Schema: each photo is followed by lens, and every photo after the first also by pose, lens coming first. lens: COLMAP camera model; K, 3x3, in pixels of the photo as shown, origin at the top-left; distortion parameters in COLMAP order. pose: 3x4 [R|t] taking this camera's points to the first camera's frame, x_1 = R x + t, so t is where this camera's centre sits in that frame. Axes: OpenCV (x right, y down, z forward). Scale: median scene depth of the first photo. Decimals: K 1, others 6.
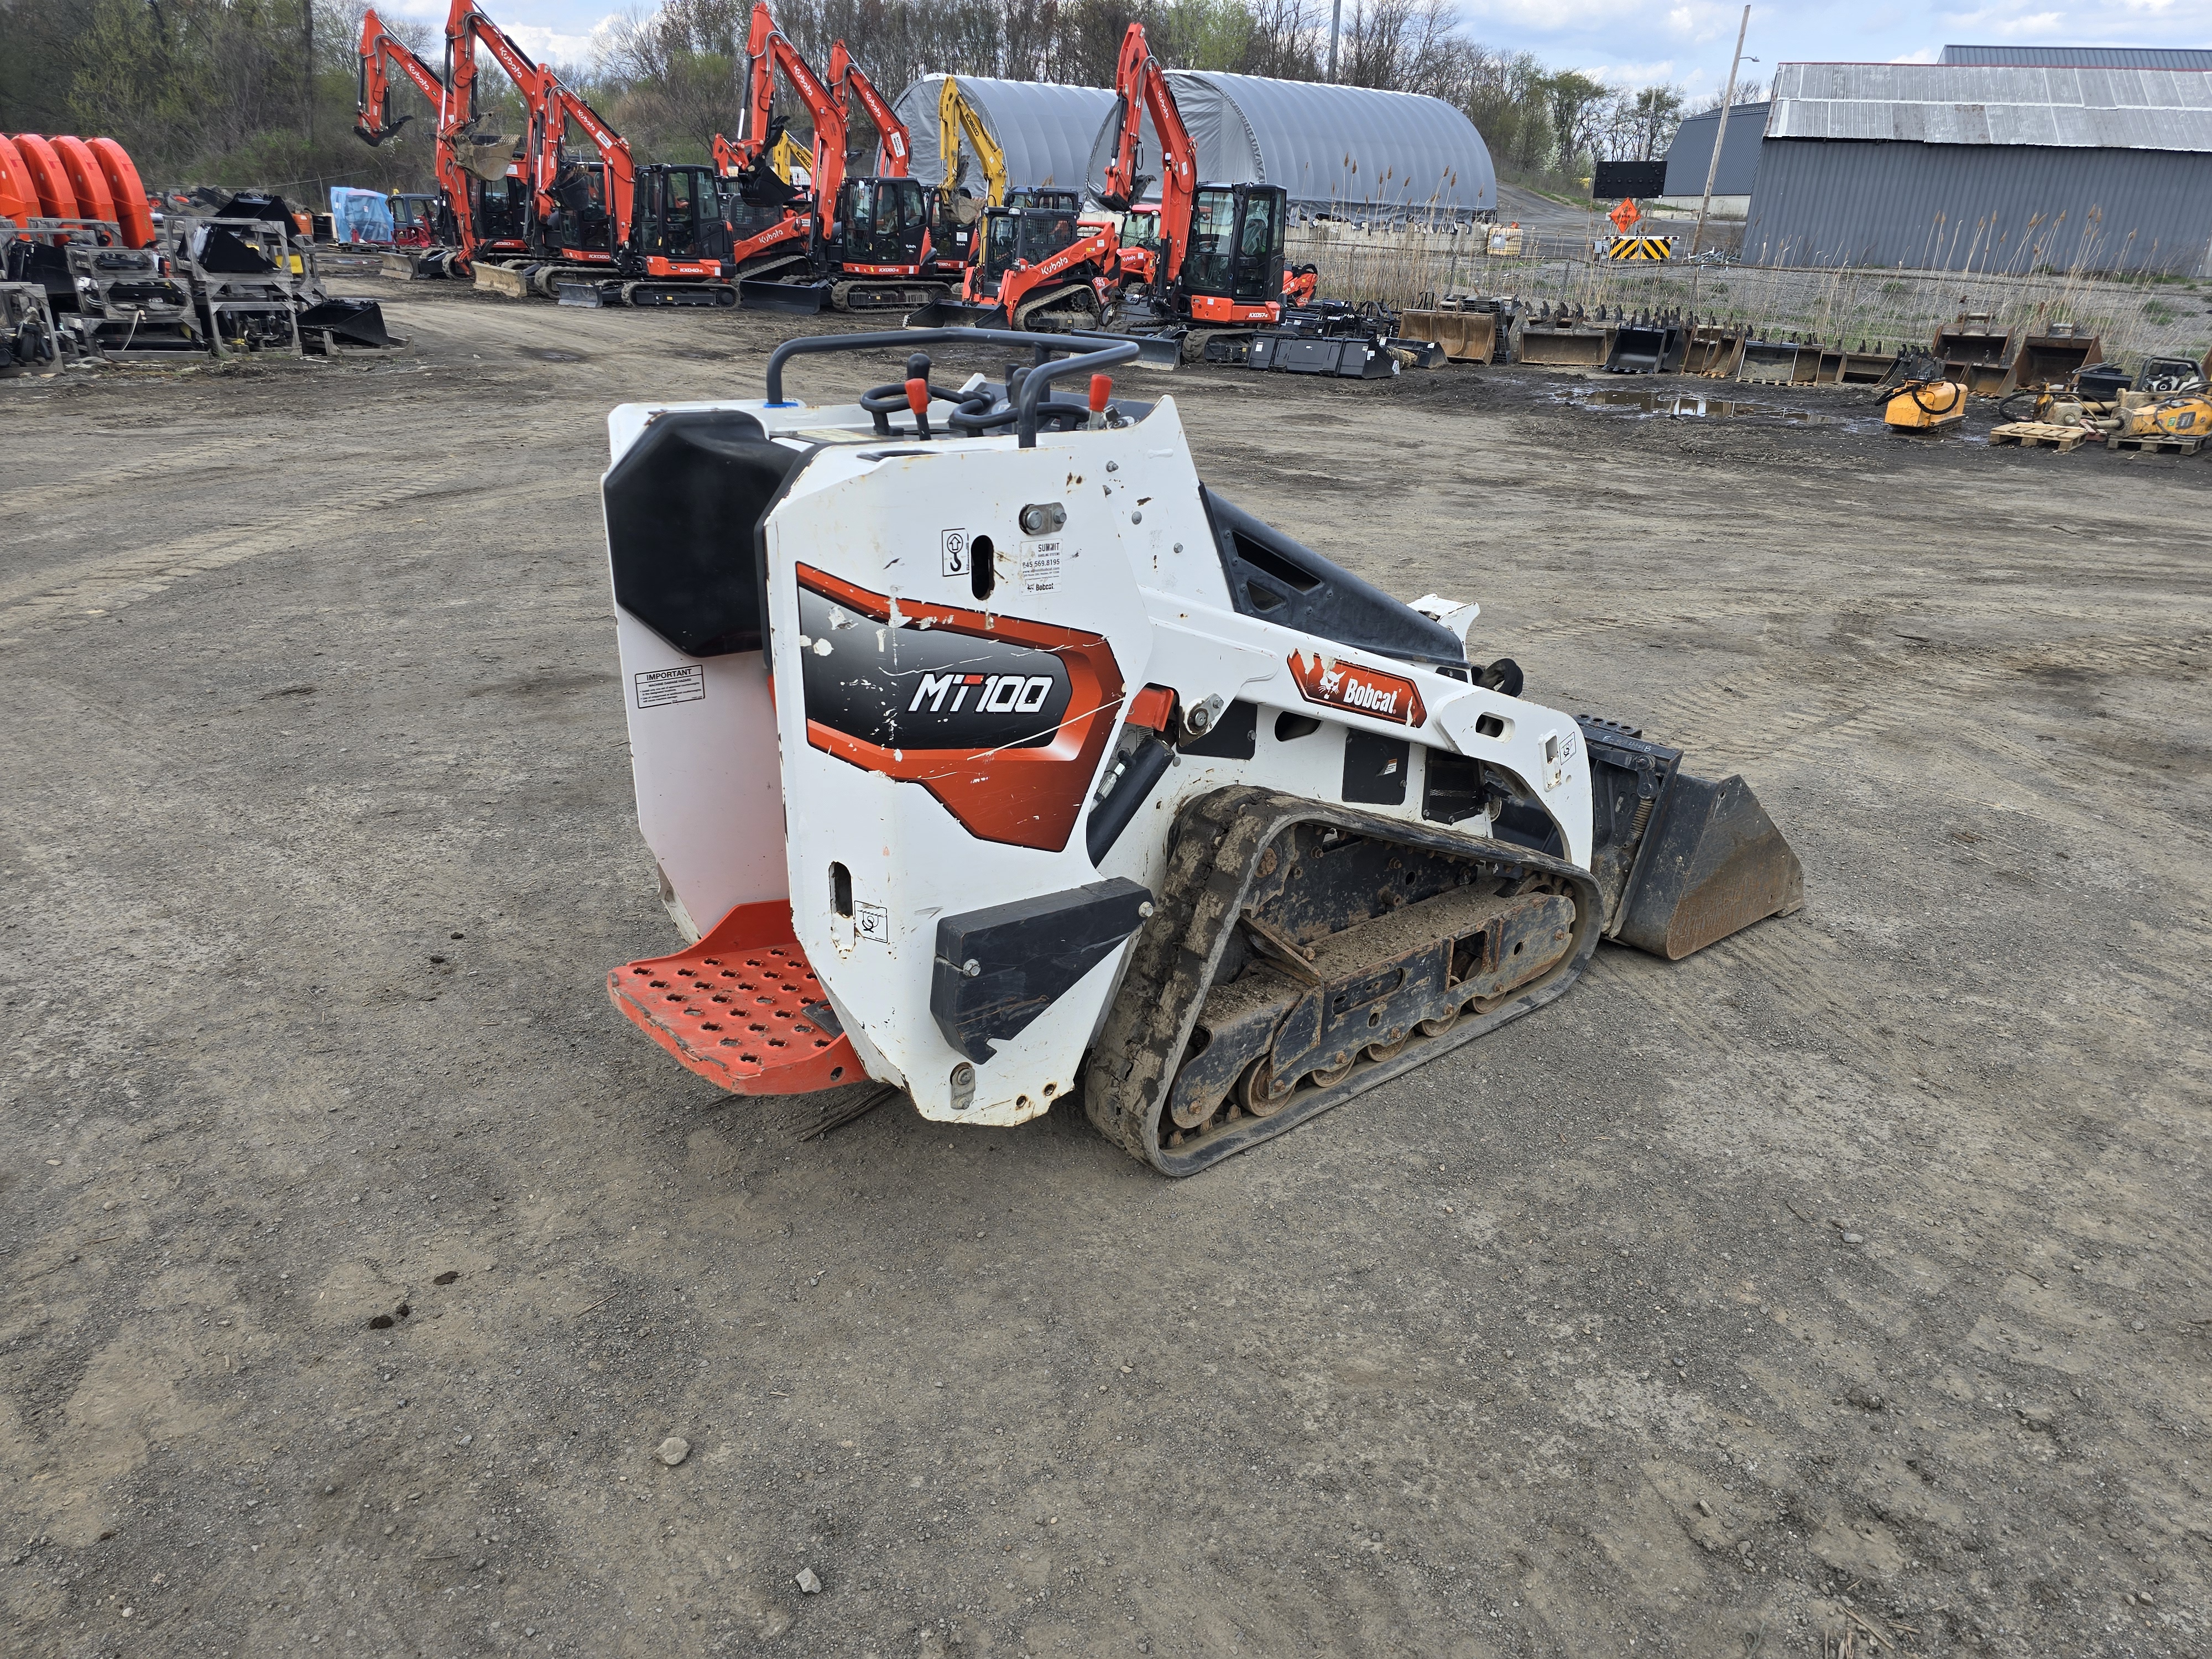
lens RADIAL K [[1495.0, 0, 1137.4], [0, 1495.0, 824.7], [0, 0, 1]] dist [0.053317, -0.048693]
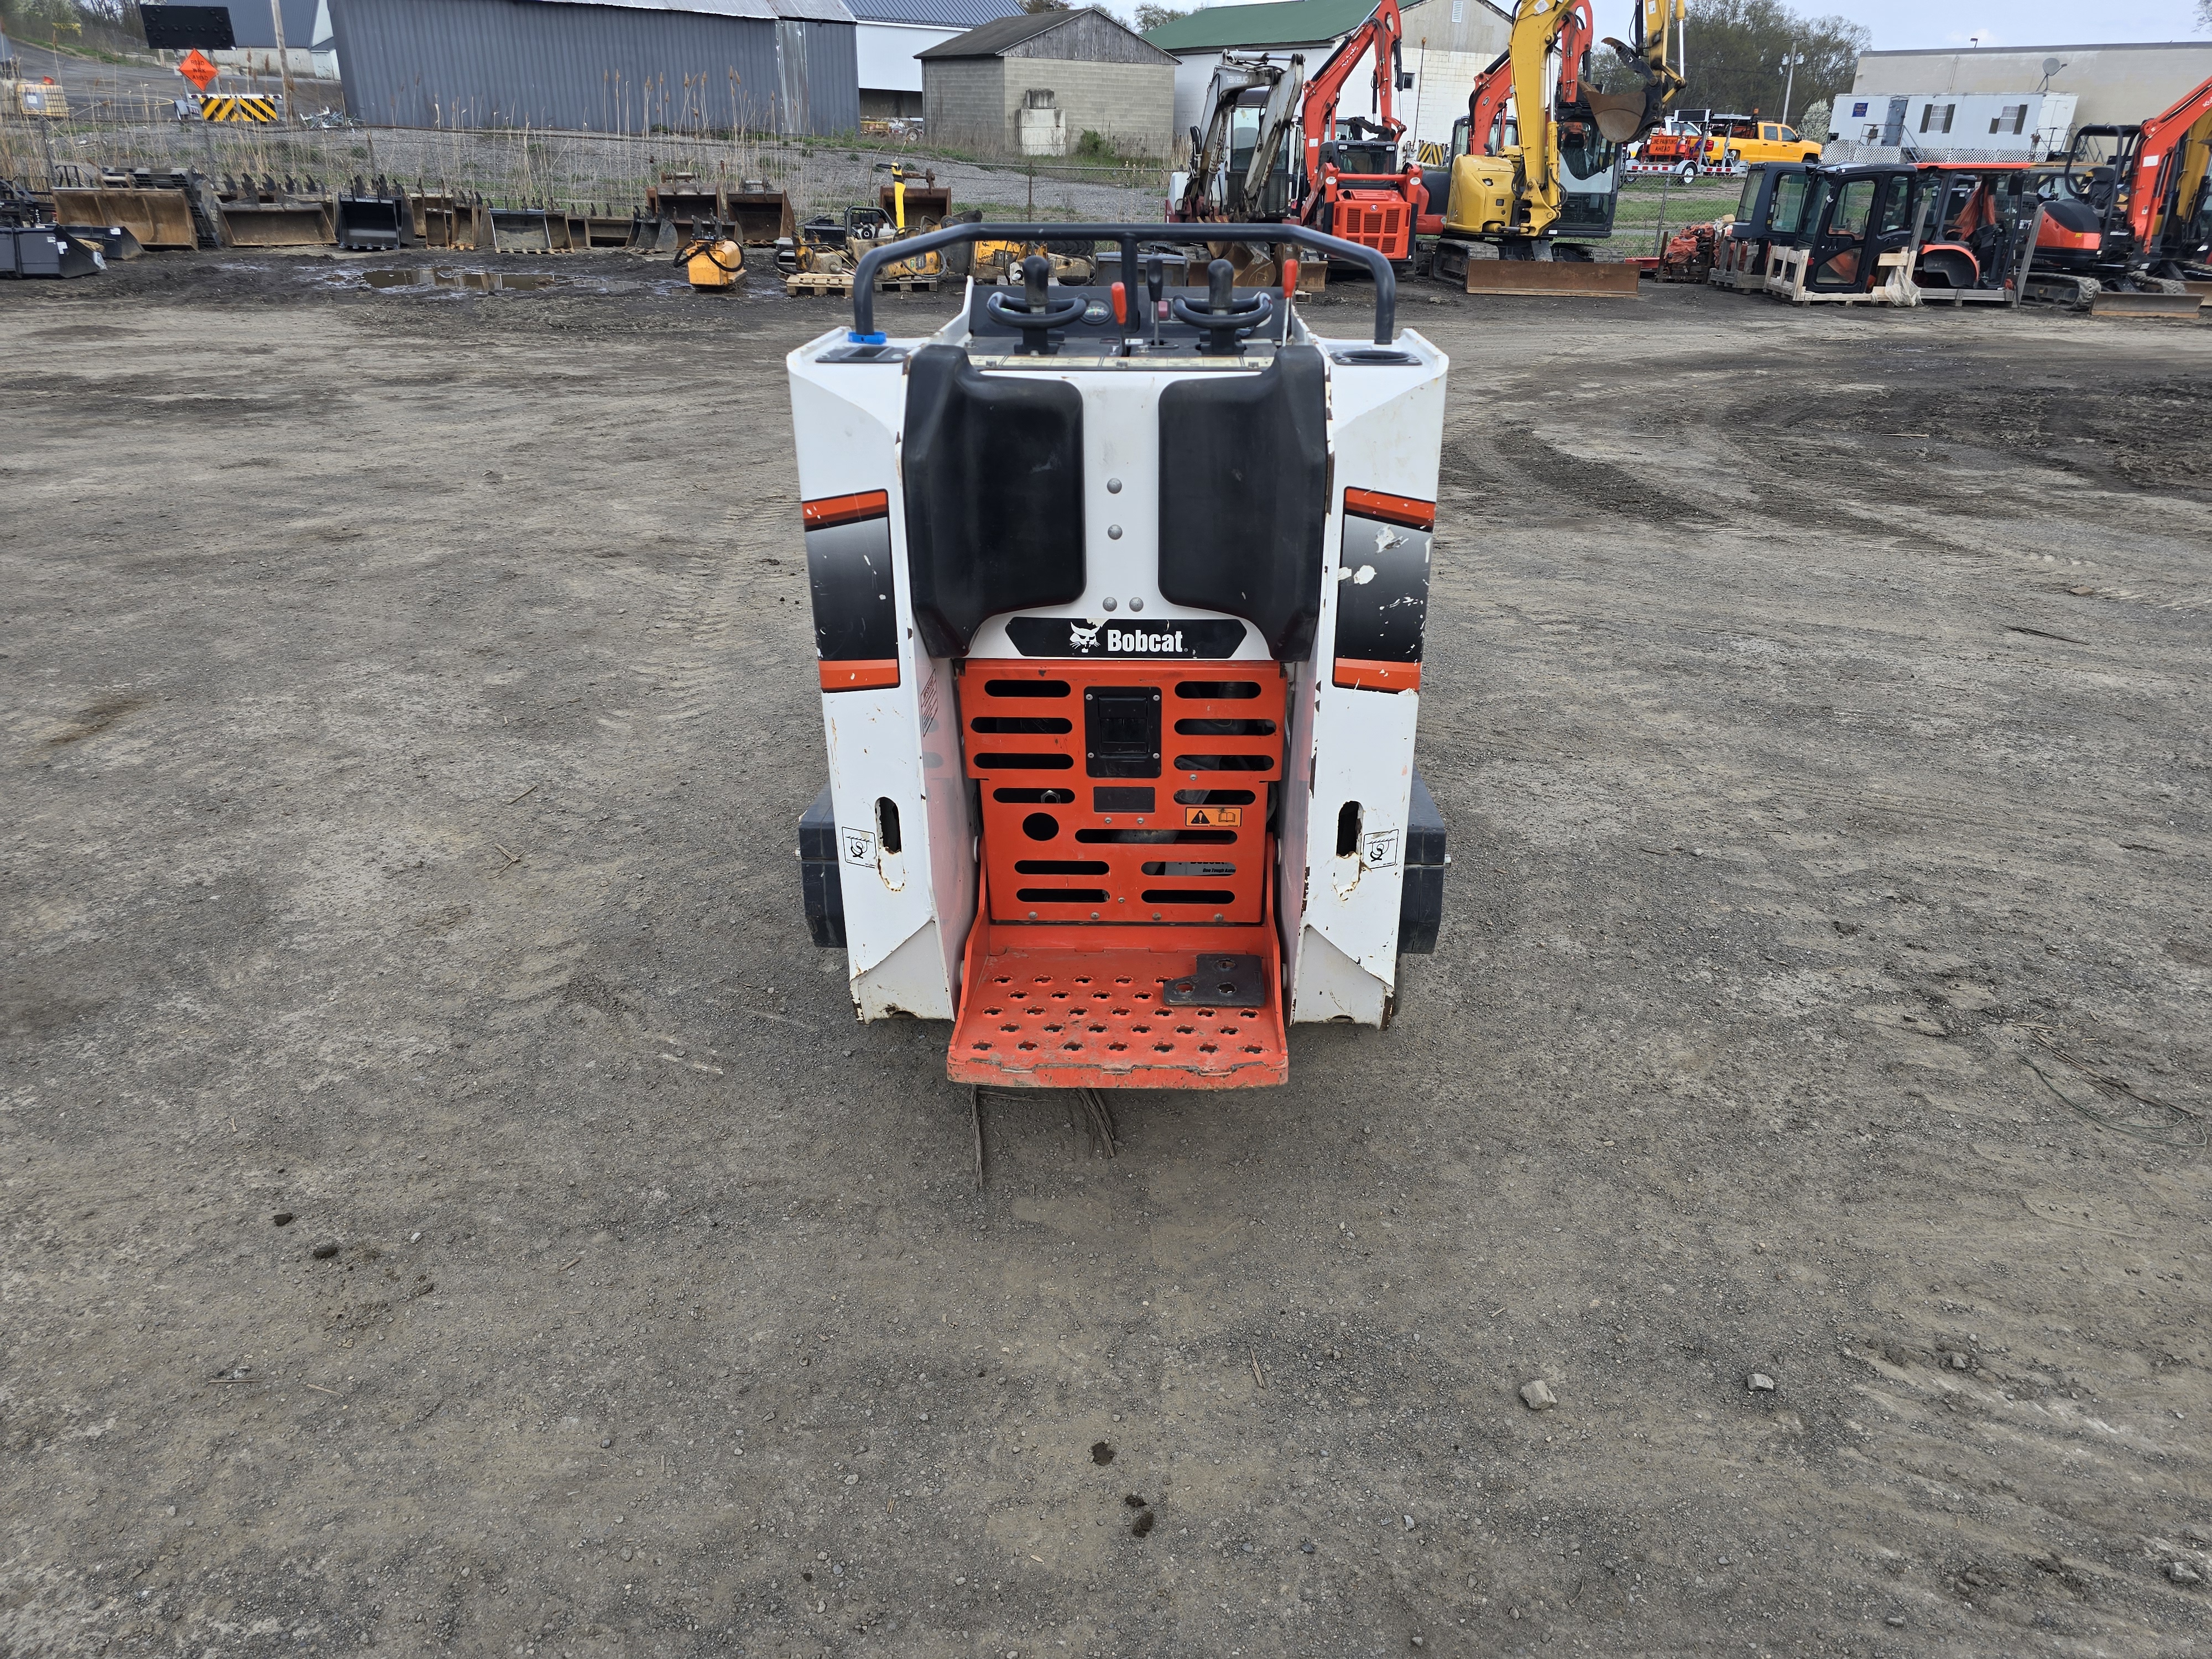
lens RADIAL K [[1487.9, 0, 1140.8], [0, 1487.9, 834.6], [0, 0, 1]] dist [0.047508, -0.038795]
pose [[0.675621, -0.328861, 0.659838, -0.122865], [0.271308, 0.943099, 0.192239, -0.023071], [-0.685513, 0.049139, 0.726401, 0.054492]]
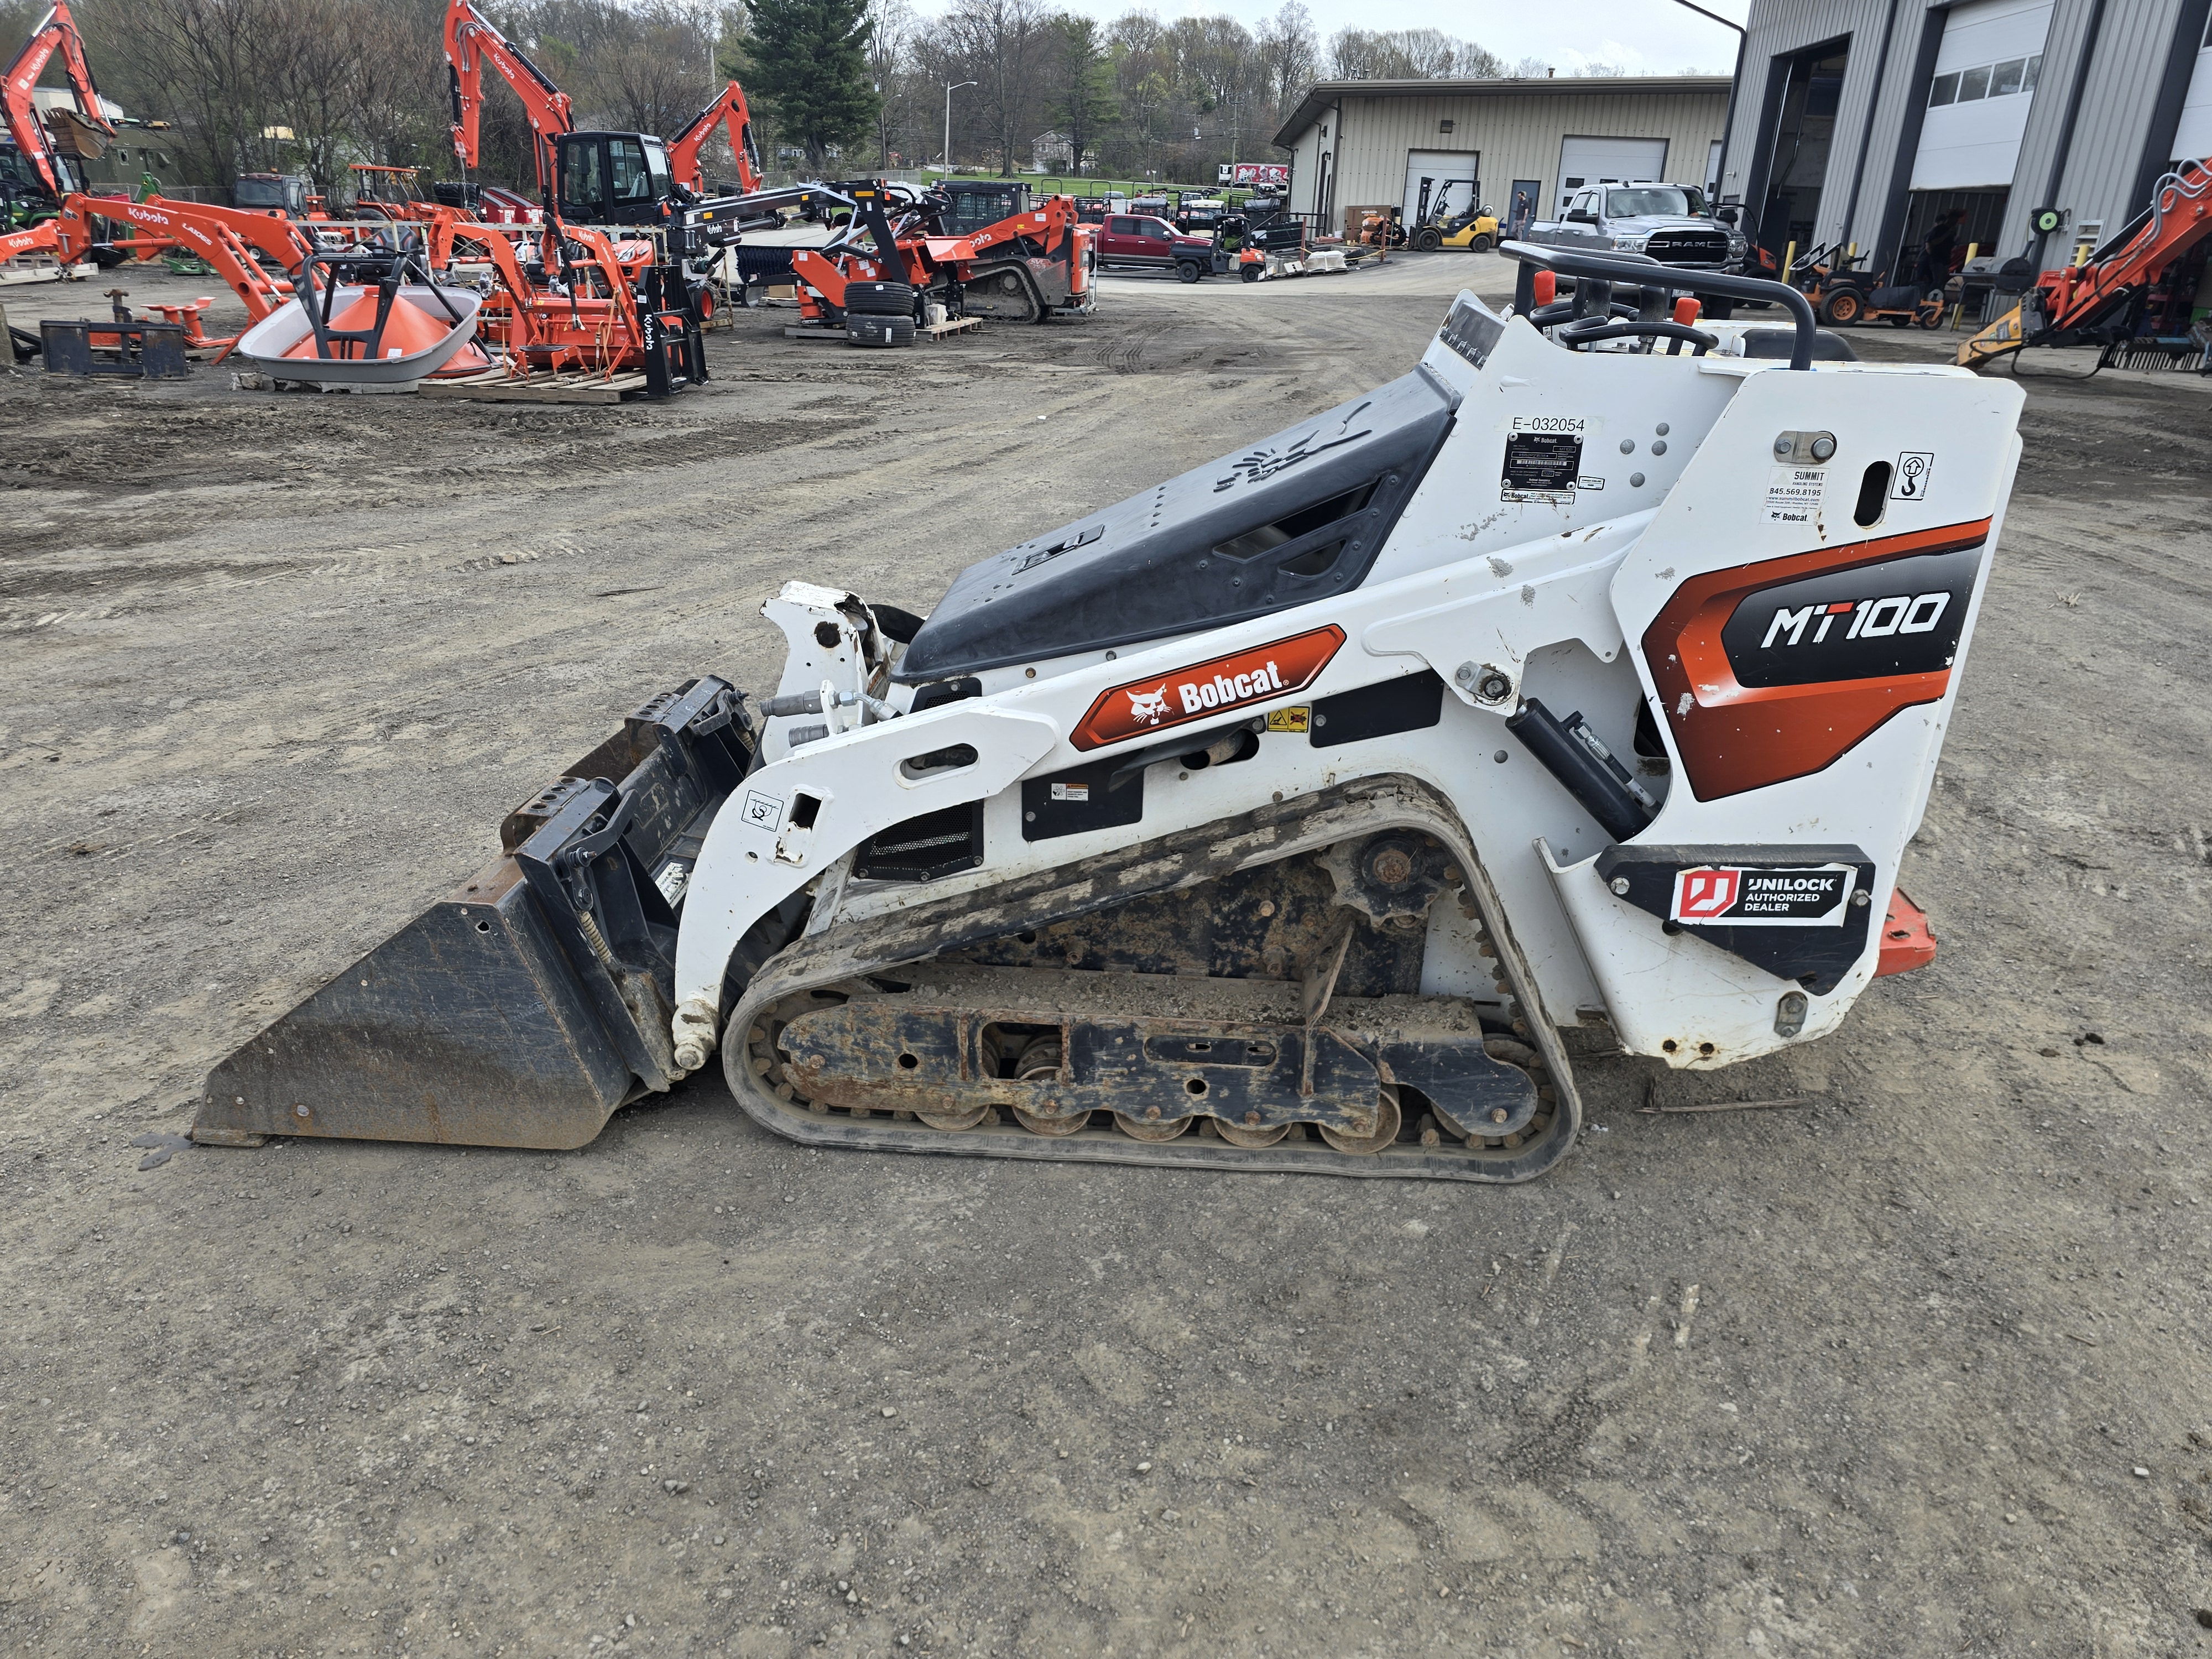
lens RADIAL K [[1512.6, 0, 1138.9], [0, 1512.6, 841.5], [0, 0, 1]] dist [0.039781, -0.037162]
pose [[-0.713480, -0.325649, 0.620402, -0.090984], [0.196680, 0.756756, 0.623408, -0.105090], [-0.672505, 0.566810, -0.475881, 0.281414]]
